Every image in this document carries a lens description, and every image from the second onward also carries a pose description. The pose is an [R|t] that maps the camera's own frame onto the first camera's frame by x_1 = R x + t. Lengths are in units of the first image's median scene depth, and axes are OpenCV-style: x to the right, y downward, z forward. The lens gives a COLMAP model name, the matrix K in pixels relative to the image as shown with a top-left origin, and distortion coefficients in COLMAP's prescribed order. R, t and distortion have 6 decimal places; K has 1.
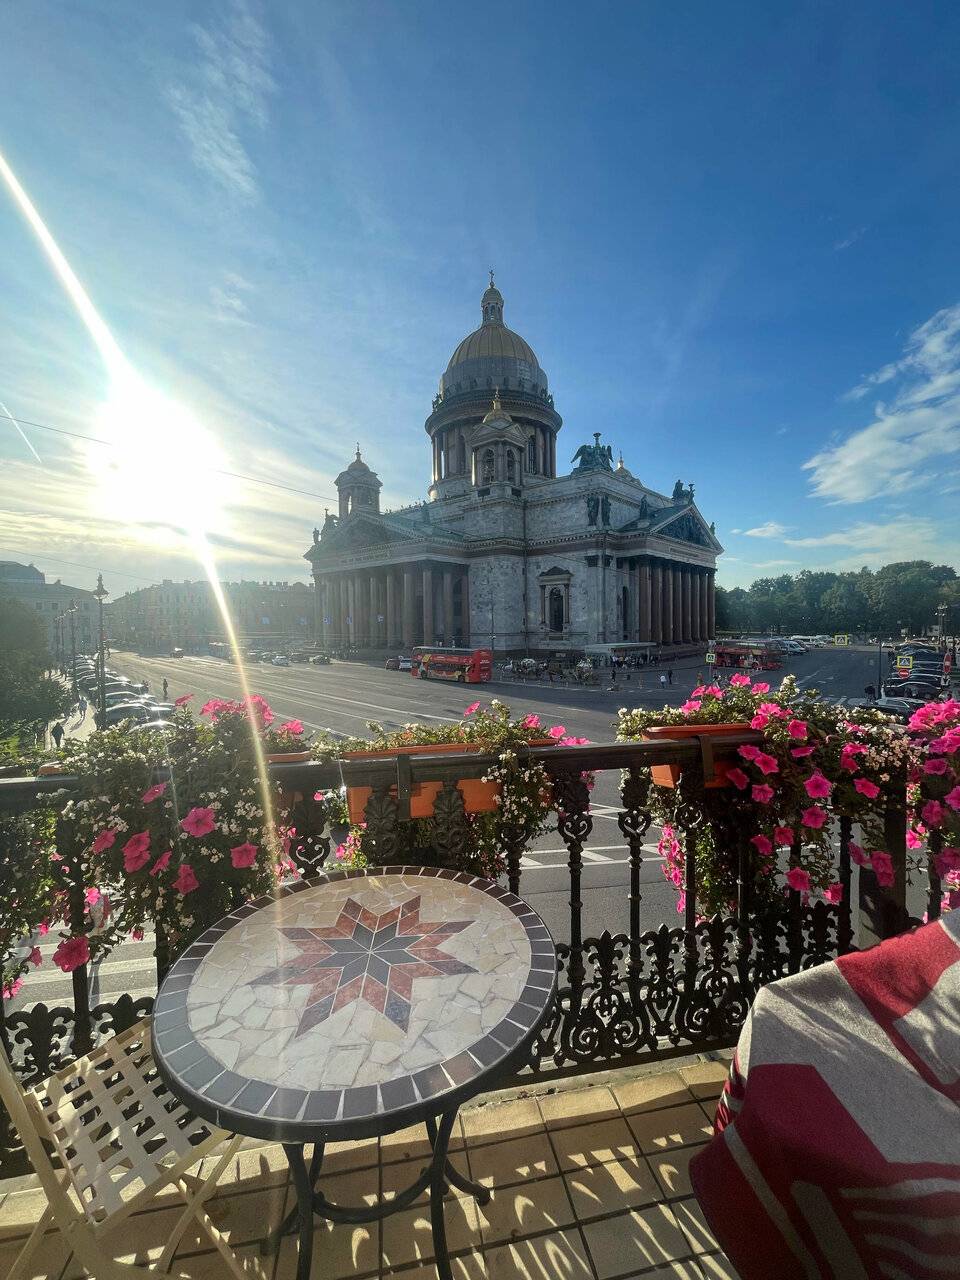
lens RADIAL K [[522.6, 0, 480.1], [0, 522.6, 644.2], [0, 0, 1]] dist [0.001224, 0.000039]
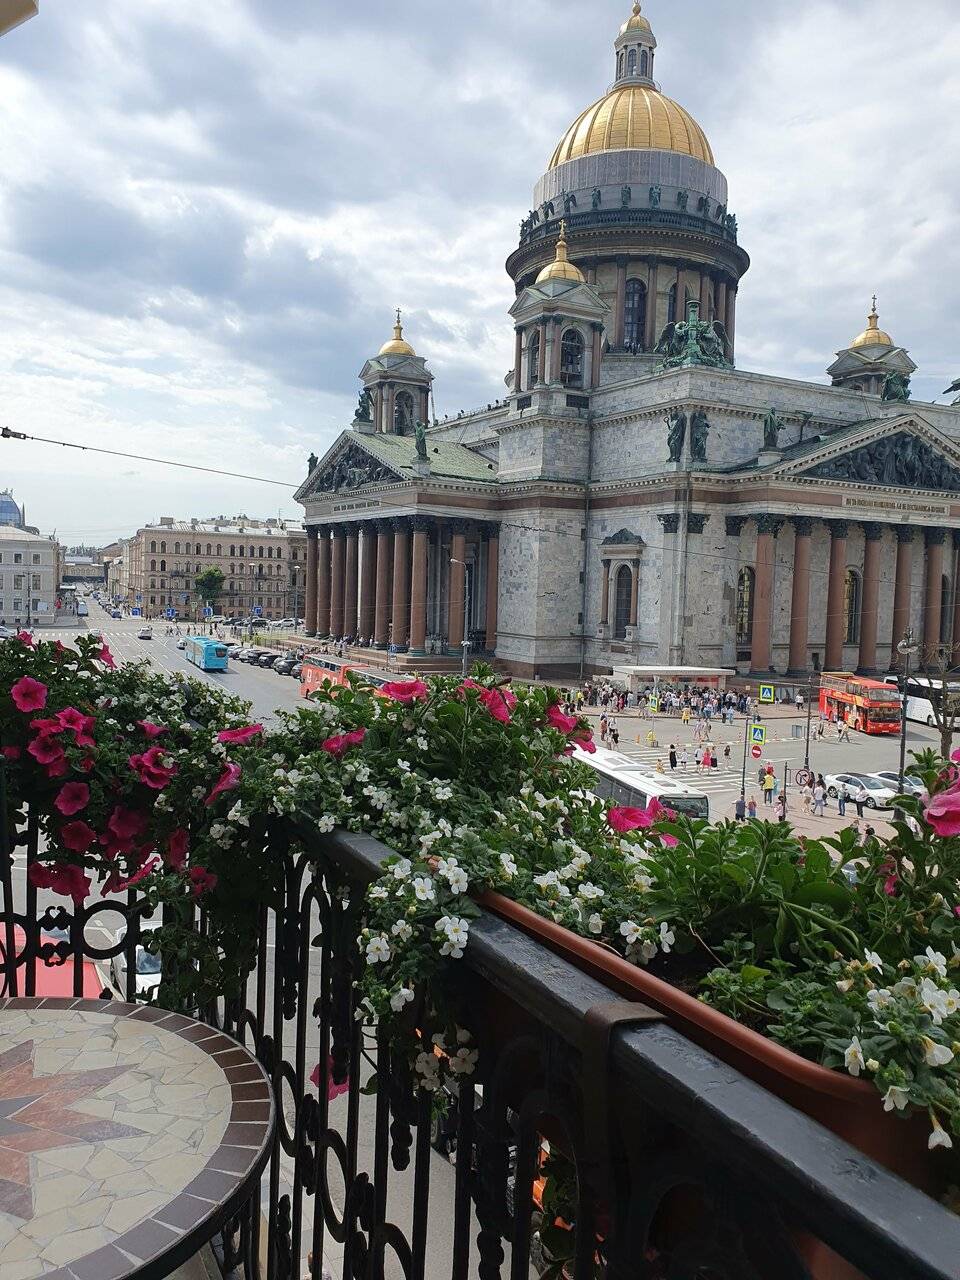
lens RADIAL K [[997.2, 0, 479.5], [0, 997.2, 639.1], [0, 0, 1]] dist [0.170736, -0.507137]
pose [[0.941554, 0.060954, -0.331300, 0.362793], [-0.056488, 0.998136, 0.023104, -0.039714], [0.332091, -0.003039, 0.943242, -0.123299]]
